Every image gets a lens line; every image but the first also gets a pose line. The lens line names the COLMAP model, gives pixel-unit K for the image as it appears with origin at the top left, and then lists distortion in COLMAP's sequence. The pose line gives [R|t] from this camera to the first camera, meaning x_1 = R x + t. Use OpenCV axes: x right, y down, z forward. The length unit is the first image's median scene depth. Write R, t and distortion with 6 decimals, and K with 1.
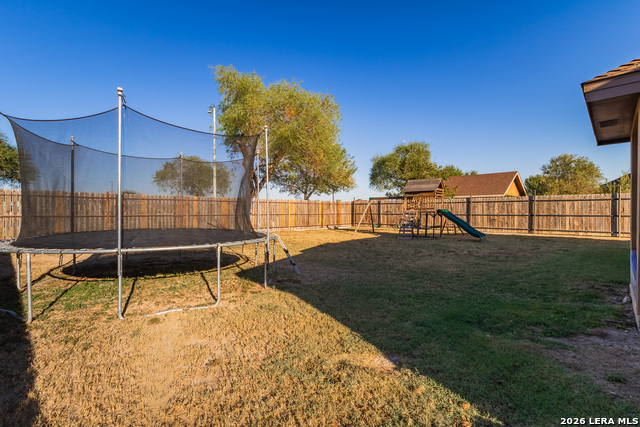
lens RADIAL K [[293.8, 0, 322.3], [0, 293.8, 211.8], [0, 0, 1]] dist [0.000406, 0.000095]
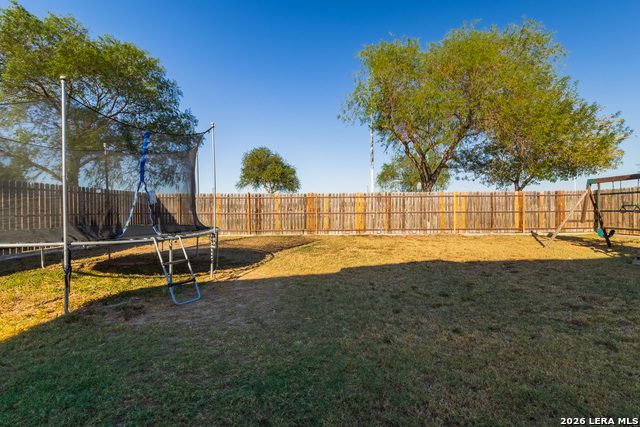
lens RADIAL K [[293.8, 0, 322.3], [0, 293.8, 211.8], [0, 0, 1]] dist [0.000406, 0.000095]
pose [[0.730570, -0.004625, -0.682822, 0.124020], [0.009507, 0.999949, 0.003398, 0.002223], [0.682772, -0.008974, 0.730577, 0.219348]]
